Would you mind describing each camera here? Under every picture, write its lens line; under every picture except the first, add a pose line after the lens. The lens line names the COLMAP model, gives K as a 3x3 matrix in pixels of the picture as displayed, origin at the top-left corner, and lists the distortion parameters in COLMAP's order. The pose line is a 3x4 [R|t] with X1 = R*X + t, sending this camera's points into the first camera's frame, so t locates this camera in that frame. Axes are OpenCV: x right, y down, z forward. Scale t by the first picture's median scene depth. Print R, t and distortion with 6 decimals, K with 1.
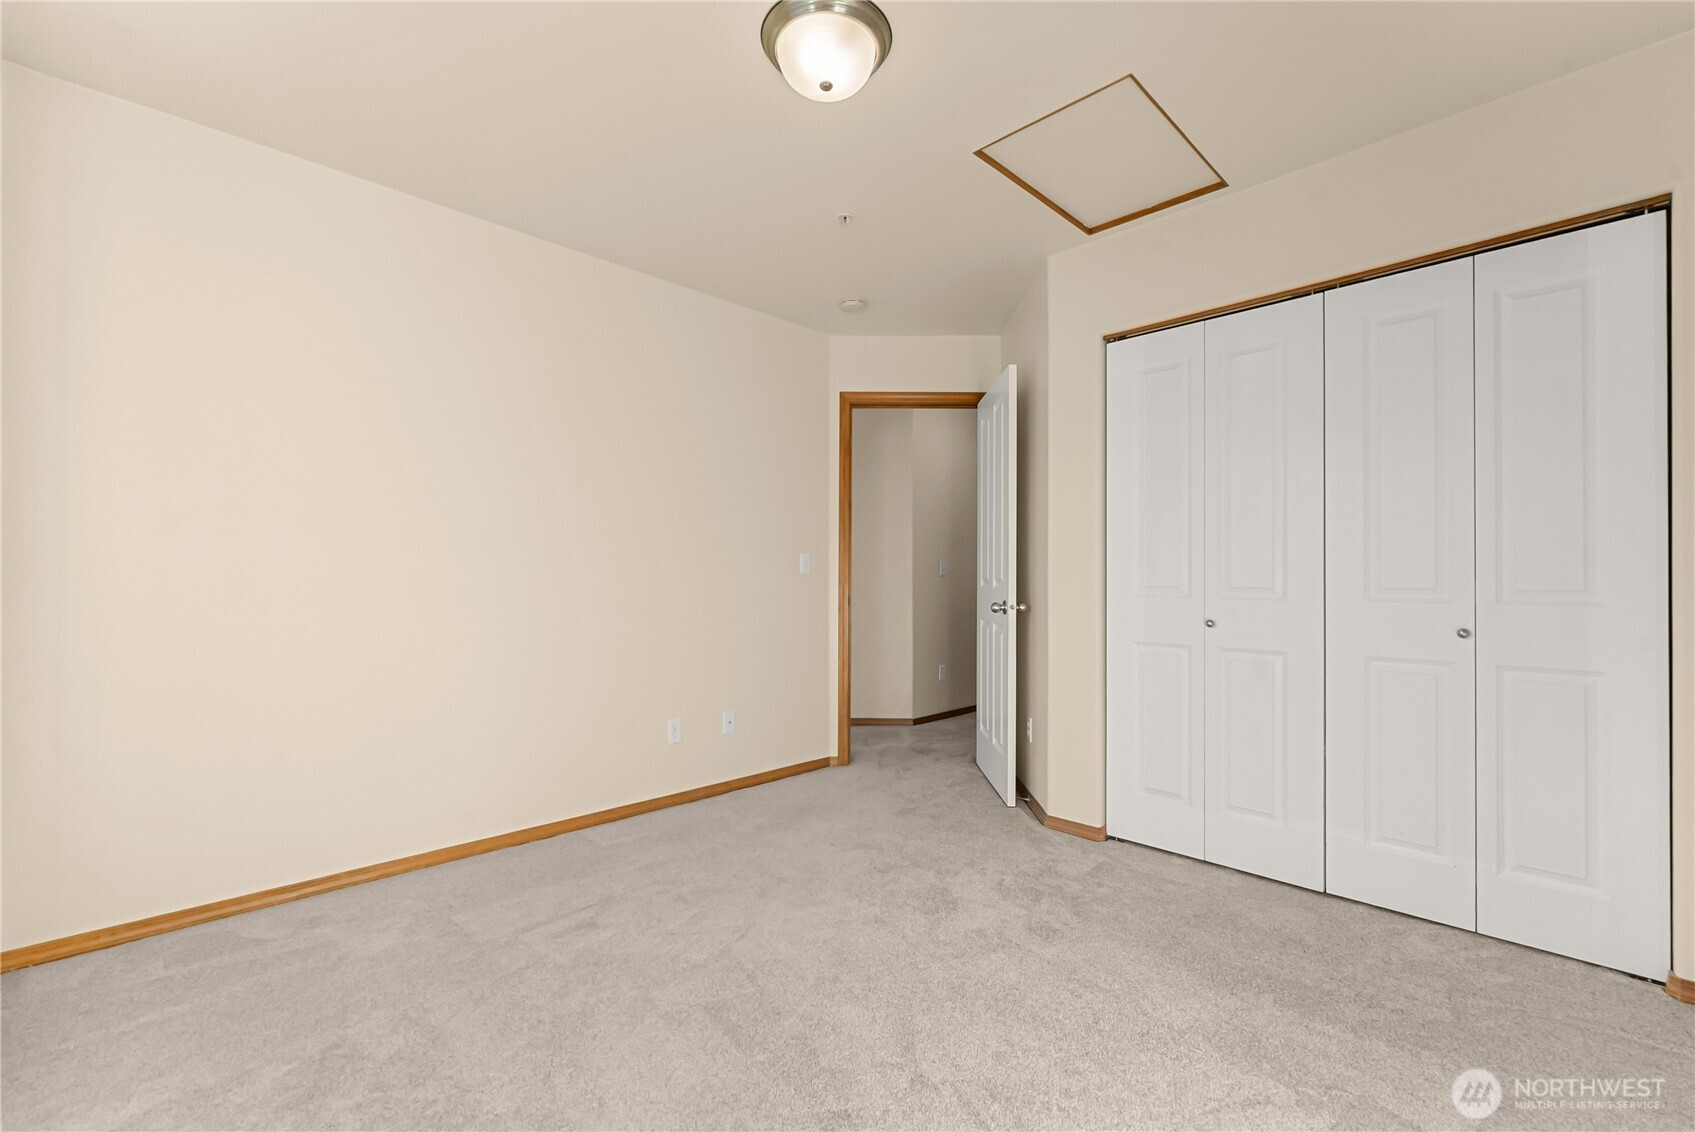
lens RADIAL K [[723.1, 0, 848.3], [0, 723.1, 555.7], [0, 0, 1]] dist [-0.000461, 0.000241]
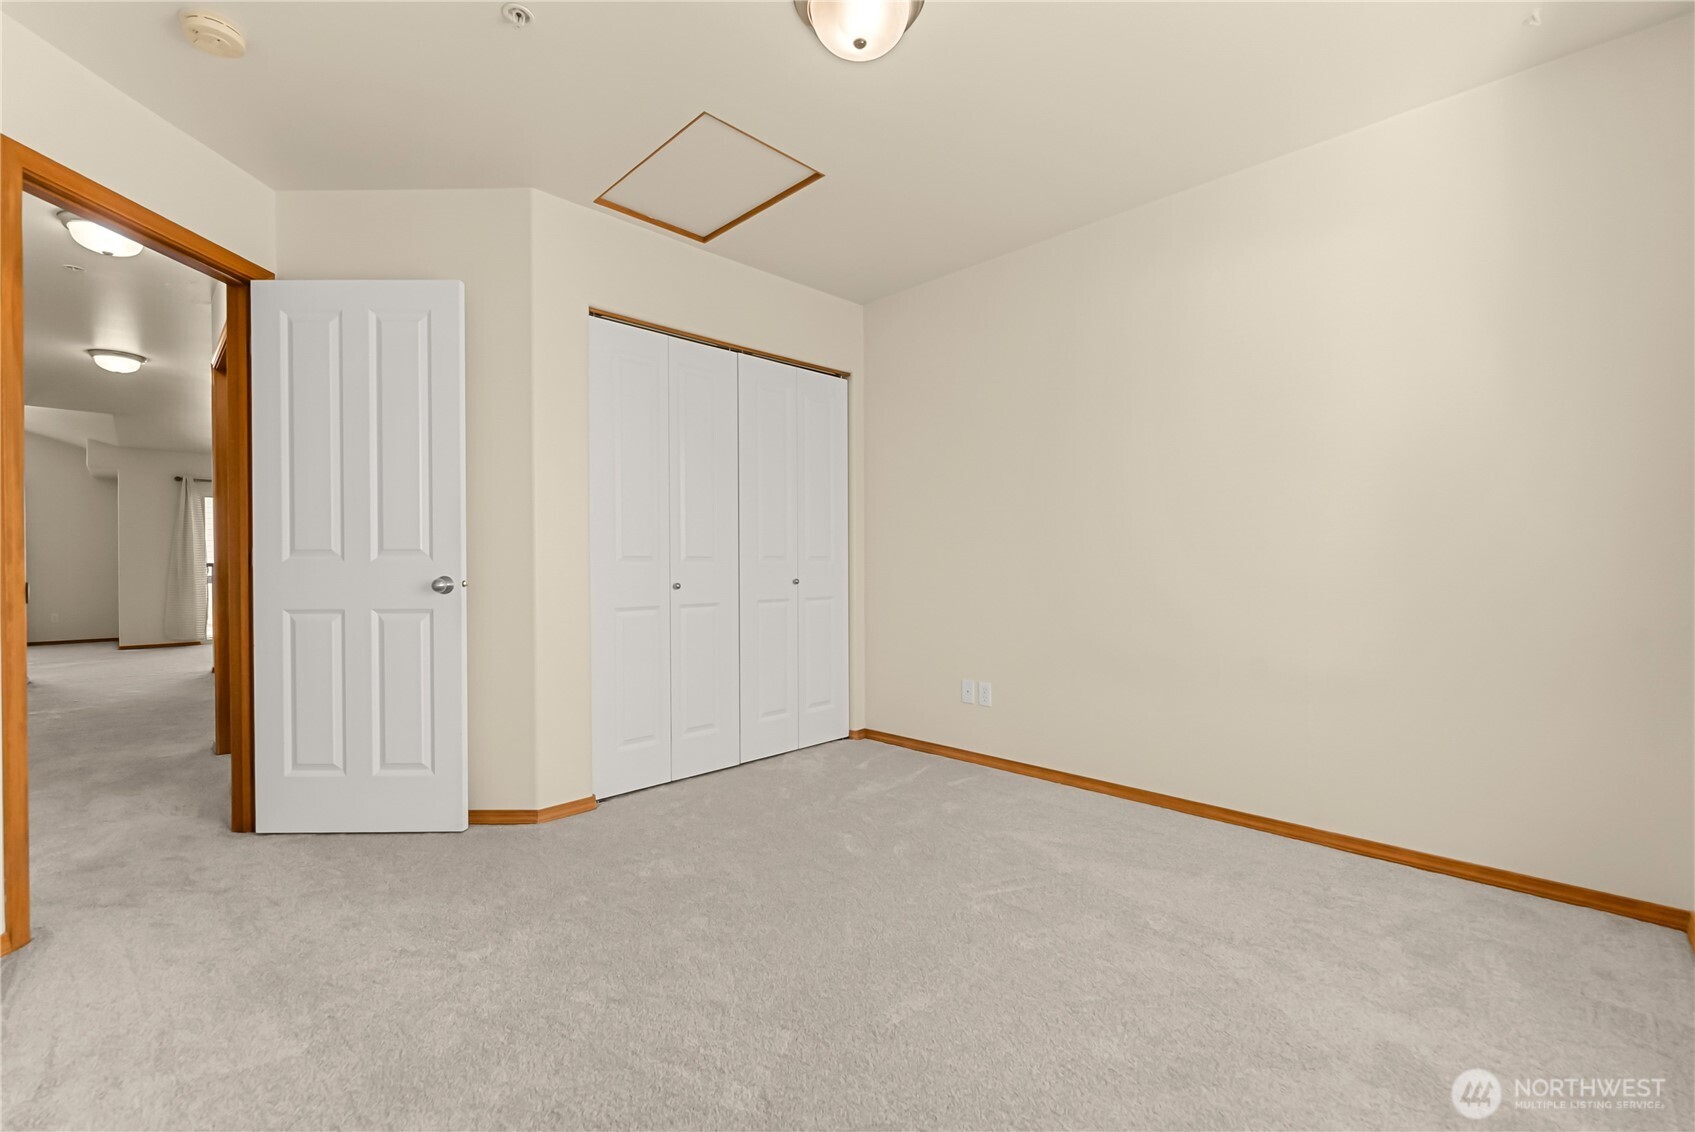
lens RADIAL K [[723.1, 0, 848.3], [0, 723.1, 555.7], [0, 0, 1]] dist [-0.000461, 0.000241]
pose [[-0.009761, -0.005262, 0.999939, -0.703846], [-0.032669, 0.999454, 0.004940, 0.022963], [-0.999419, -0.032619, -0.009928, 0.694651]]
